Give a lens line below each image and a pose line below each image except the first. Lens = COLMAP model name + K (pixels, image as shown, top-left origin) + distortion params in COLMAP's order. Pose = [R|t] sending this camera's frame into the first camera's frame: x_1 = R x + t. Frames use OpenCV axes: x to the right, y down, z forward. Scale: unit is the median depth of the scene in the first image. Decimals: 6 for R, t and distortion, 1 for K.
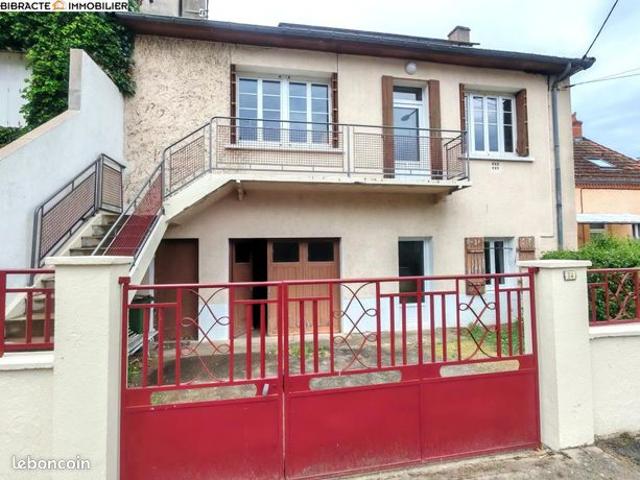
lens RADIAL K [[318.5, 0, 320.0], [0, 318.5, 240.0], [0, 0, 1]] dist [0.000643, 0.000087]
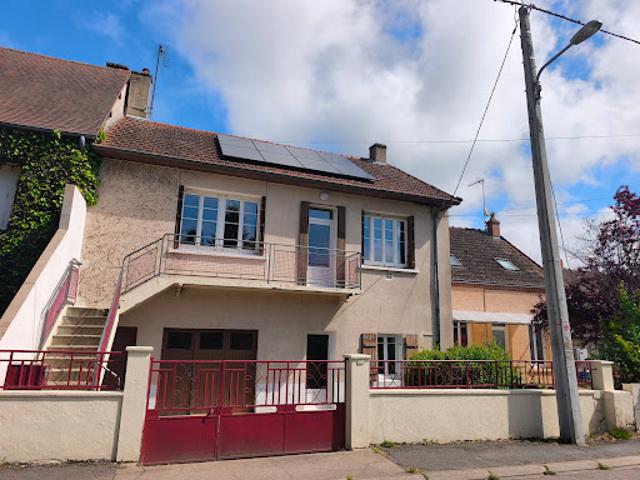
lens RADIAL K [[436.3, 0, 320.0], [0, 436.3, 240.0], [0, 0, 1]] dist [0.023853, -0.000711]
pose [[0.983251, 0.074224, 0.166460, -0.009353], [-0.043999, 0.982972, -0.178411, -0.057813], [-0.176868, 0.168099, 0.969773, -0.702341]]
